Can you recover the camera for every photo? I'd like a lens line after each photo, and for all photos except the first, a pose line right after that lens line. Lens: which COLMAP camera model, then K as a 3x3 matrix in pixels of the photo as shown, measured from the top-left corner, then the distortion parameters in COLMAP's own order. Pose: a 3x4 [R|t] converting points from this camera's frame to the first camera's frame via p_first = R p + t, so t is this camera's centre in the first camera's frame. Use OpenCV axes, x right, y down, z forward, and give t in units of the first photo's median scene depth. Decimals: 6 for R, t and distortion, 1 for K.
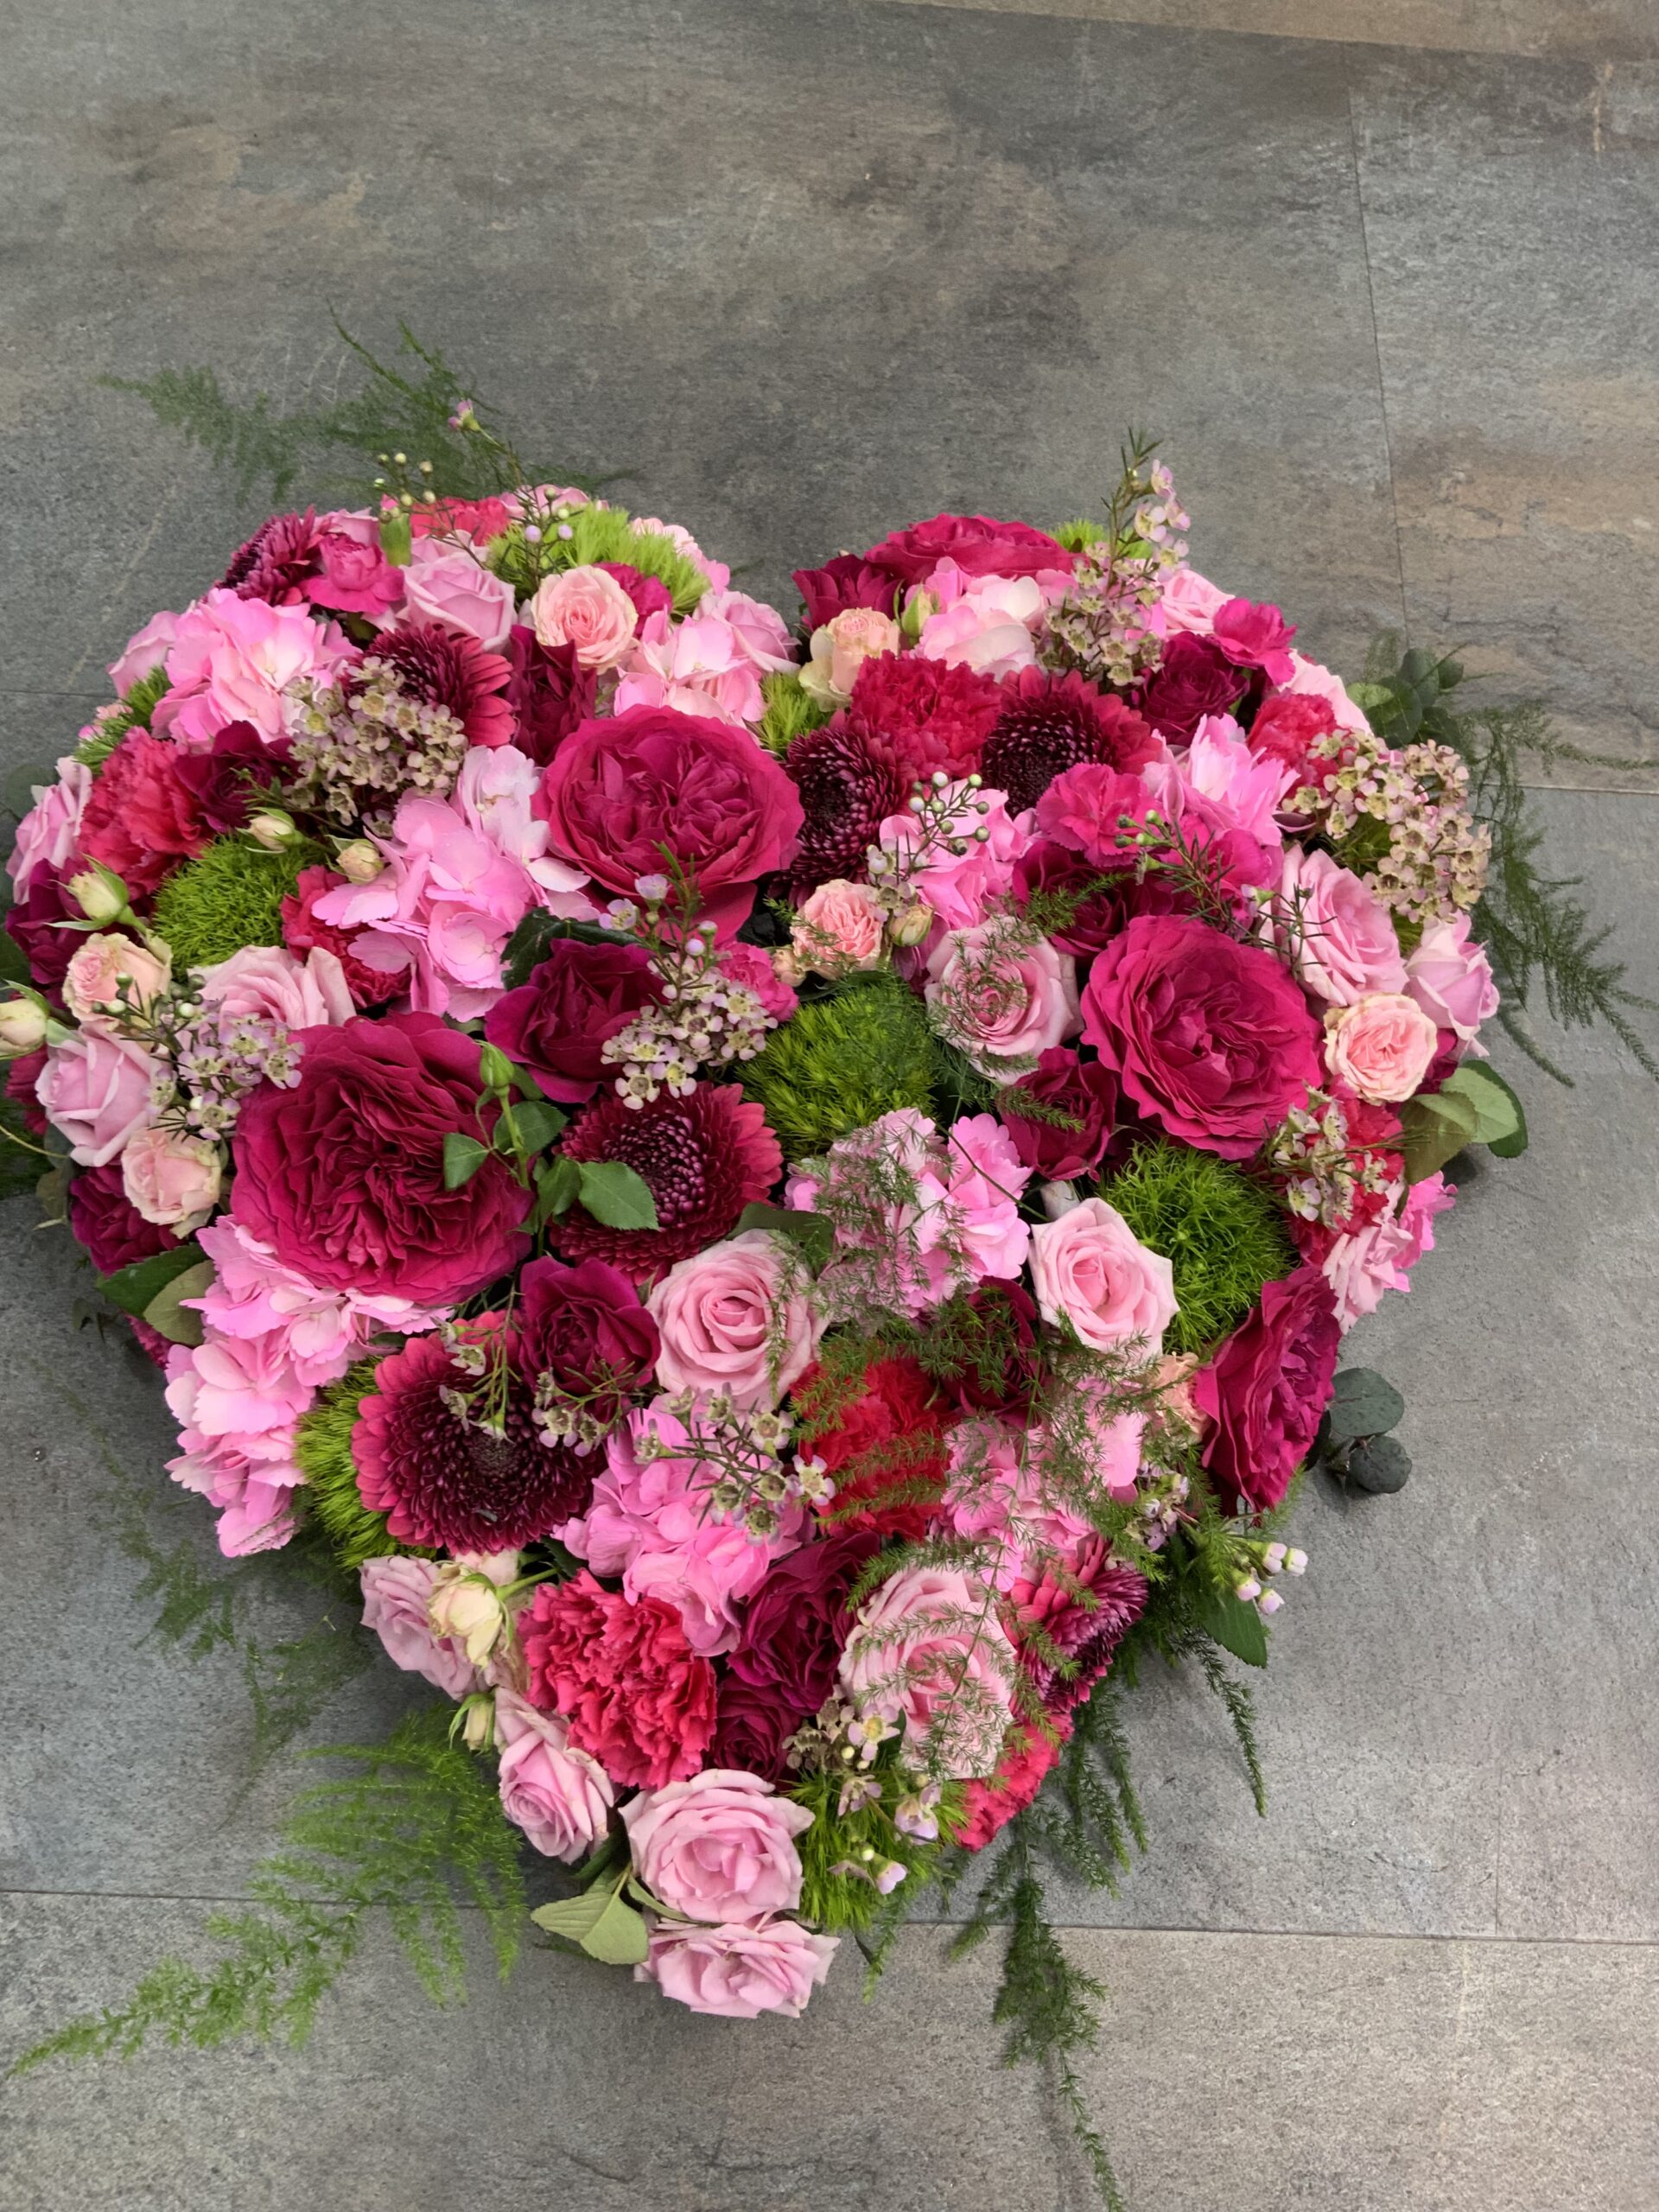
lens RADIAL K [[1845.1, 0, 826.1], [0, 1845.1, 1111.9], [0, 0, 1]] dist [0.025066, -0.052853]
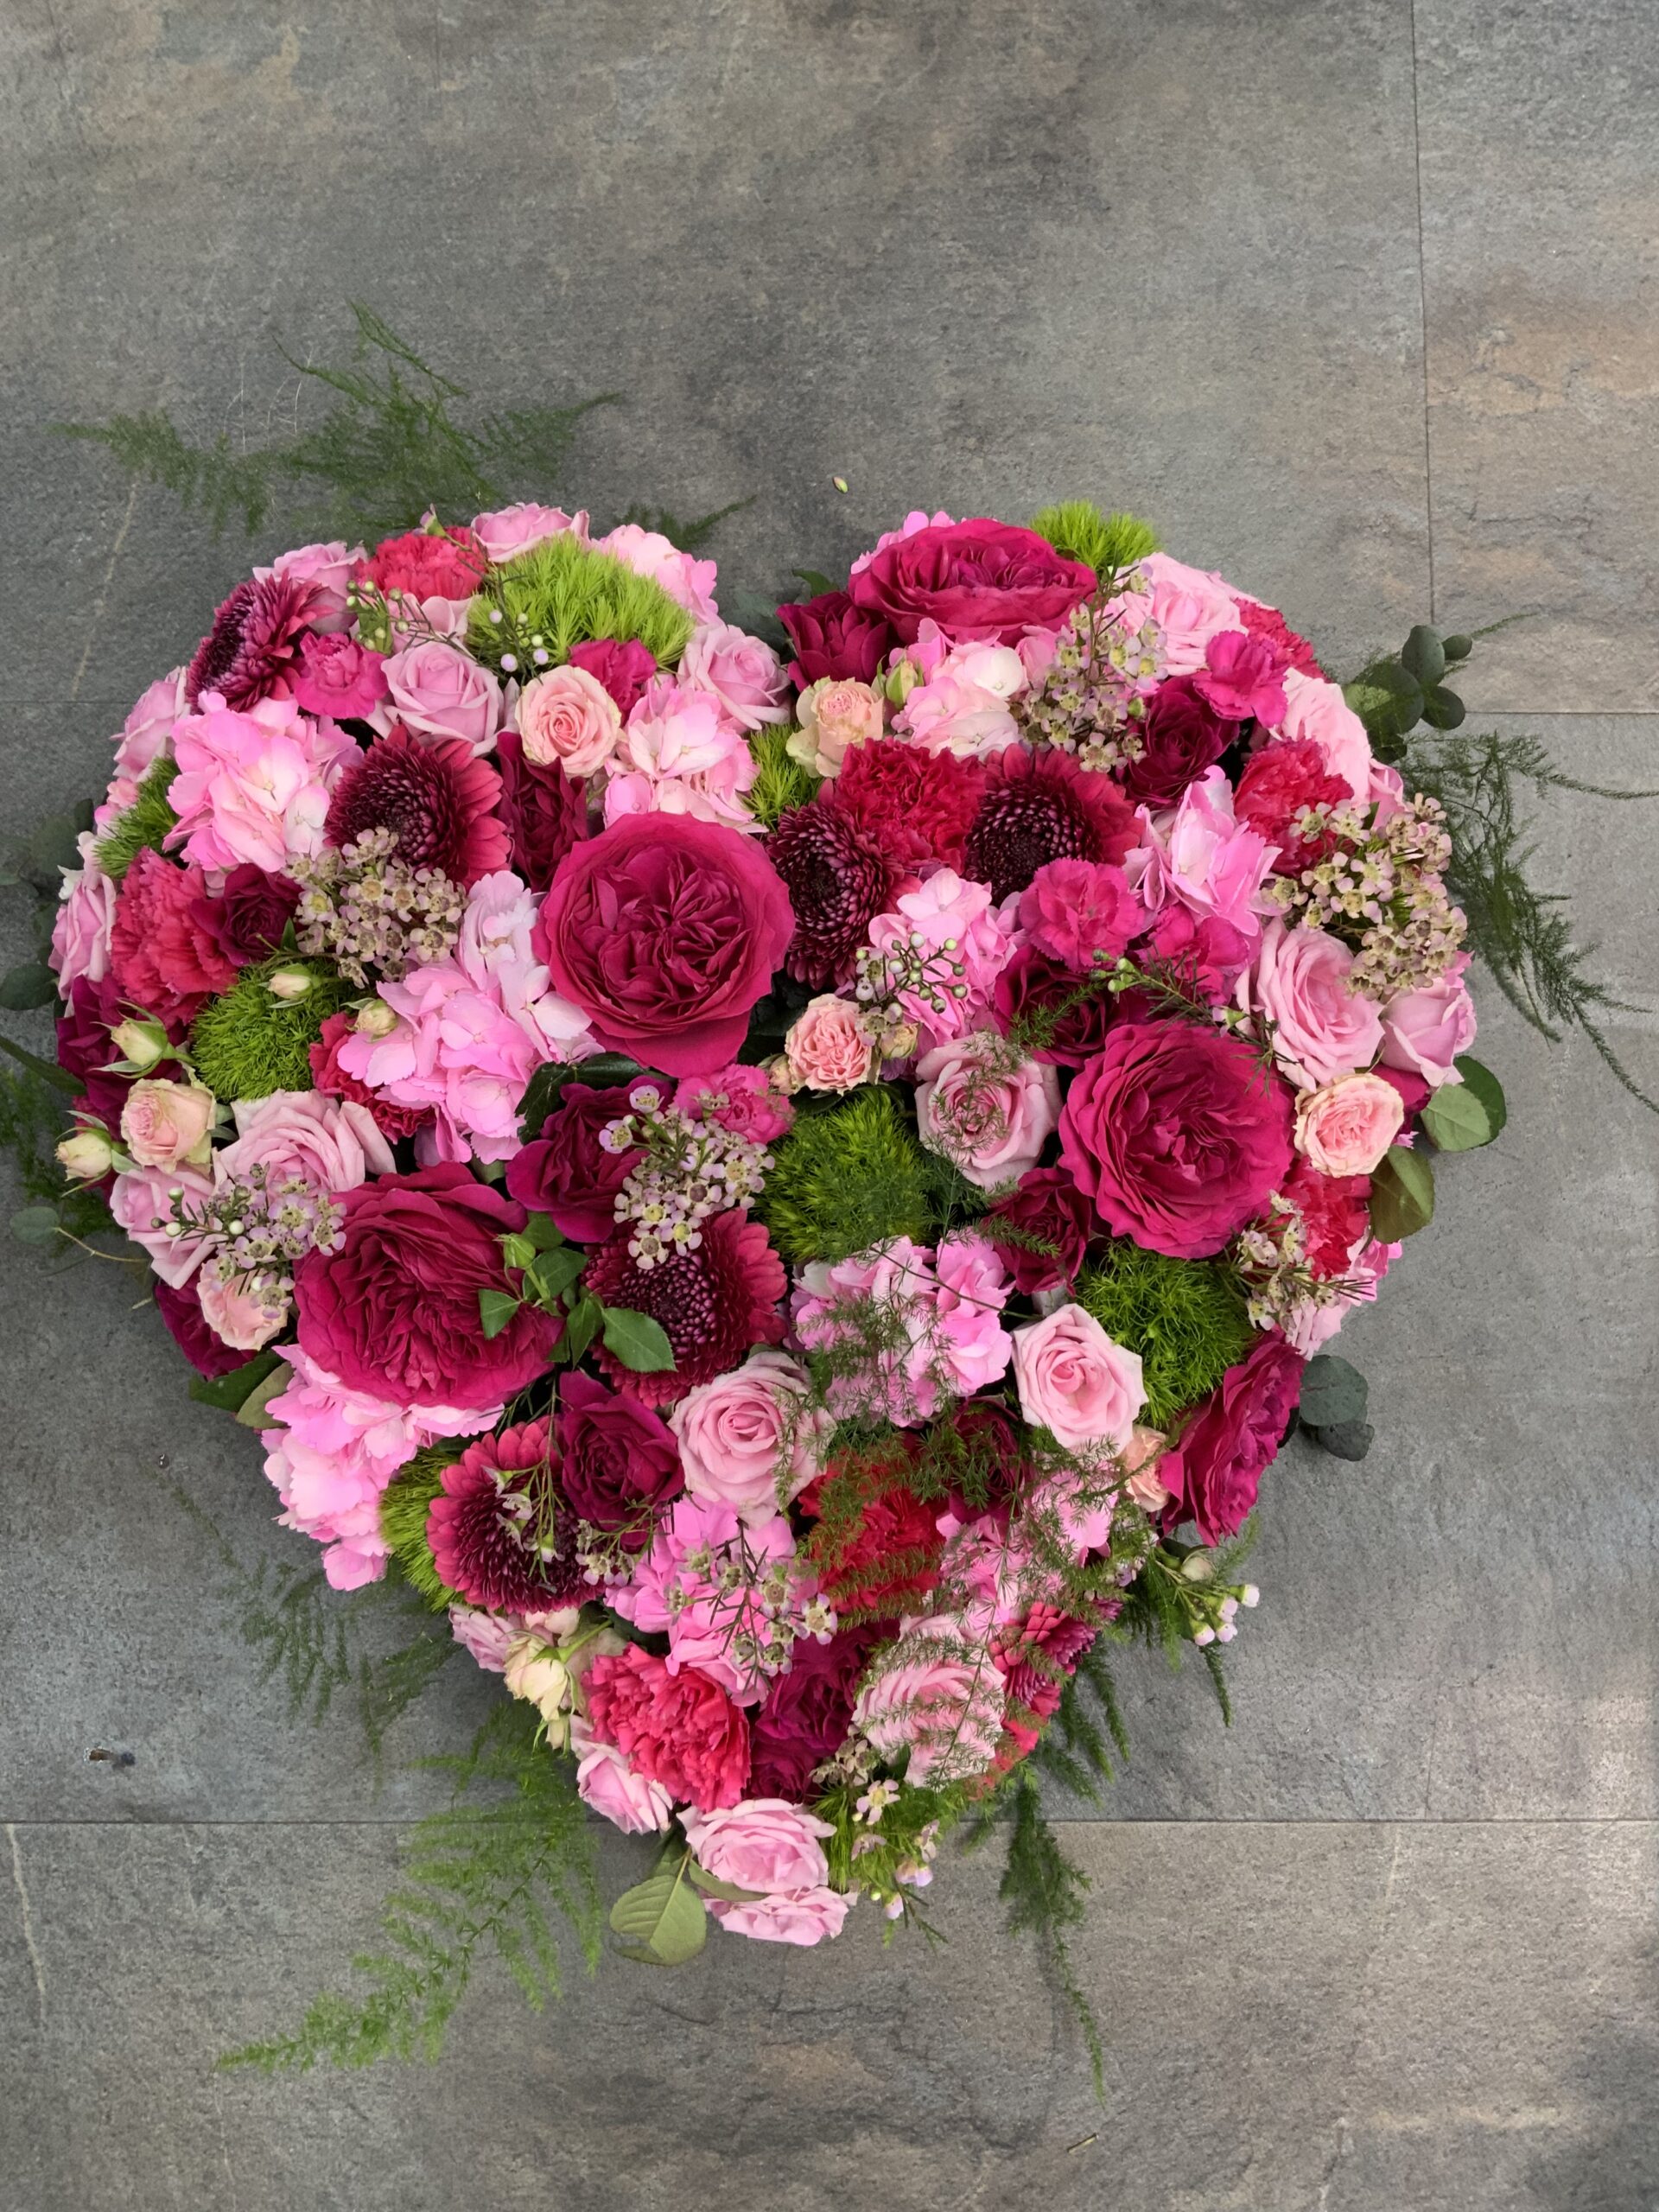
lens RADIAL K [[1845.1, 0, 825.1], [0, 1845.1, 1117.4], [0, 0, 1]] dist [0.025066, -0.052853]
pose [[0.998149, -0.033601, -0.050696, 0.054196], [0.046909, 0.955861, 0.290050, -0.355877], [0.038712, -0.291891, 0.955668, -0.020424]]
